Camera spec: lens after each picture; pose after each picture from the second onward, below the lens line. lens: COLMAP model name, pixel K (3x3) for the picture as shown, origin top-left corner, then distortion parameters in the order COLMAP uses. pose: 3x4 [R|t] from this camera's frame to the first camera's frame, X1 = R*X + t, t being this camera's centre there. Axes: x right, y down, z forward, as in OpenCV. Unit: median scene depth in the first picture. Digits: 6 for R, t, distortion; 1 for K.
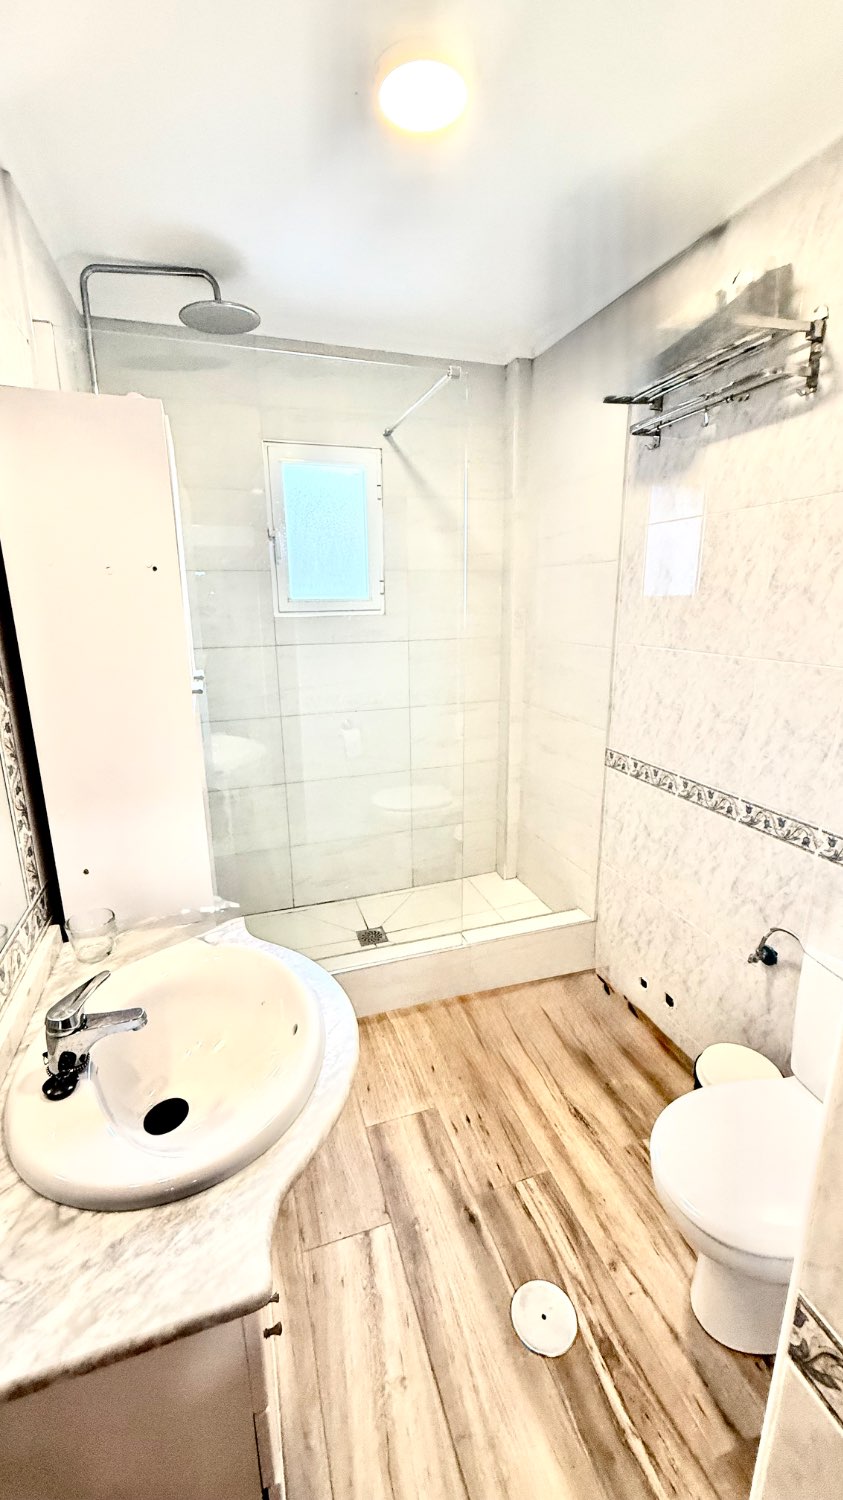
lens RADIAL K [[602.0, 0, 425.5], [0, 602.0, 743.7], [0, 0, 1]] dist [0.000737, -0.000882]
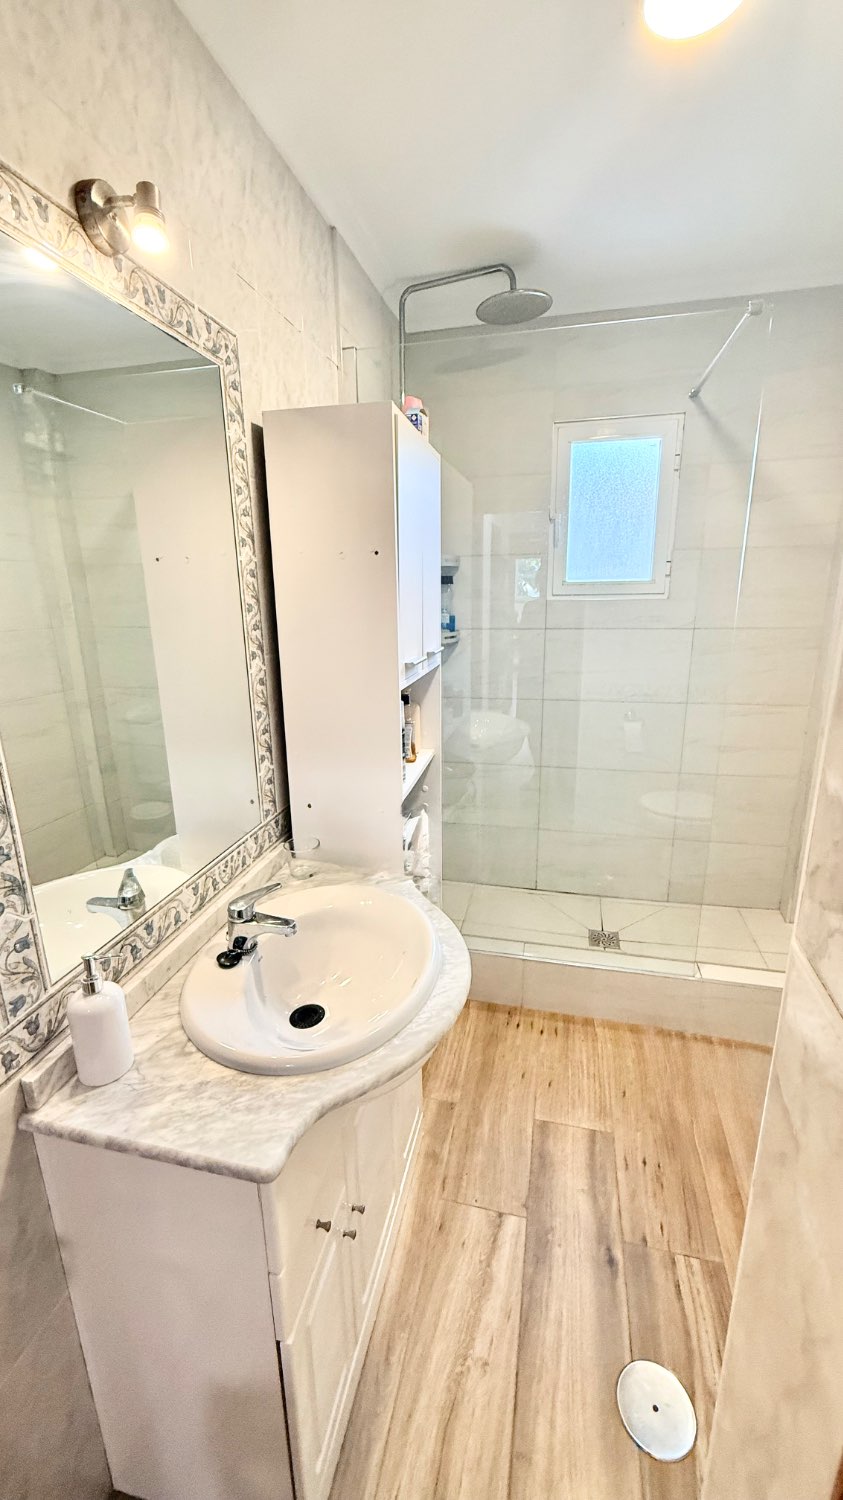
lens RADIAL K [[602.0, 0, 419.9], [0, 602.0, 744.2], [0, 0, 1]] dist [0.000737, -0.000882]
pose [[0.849513, 0.131167, -0.511001, 0.192201], [-0.119757, 0.991259, 0.055353, -0.004231], [0.513795, 0.014173, 0.857796, 0.056502]]
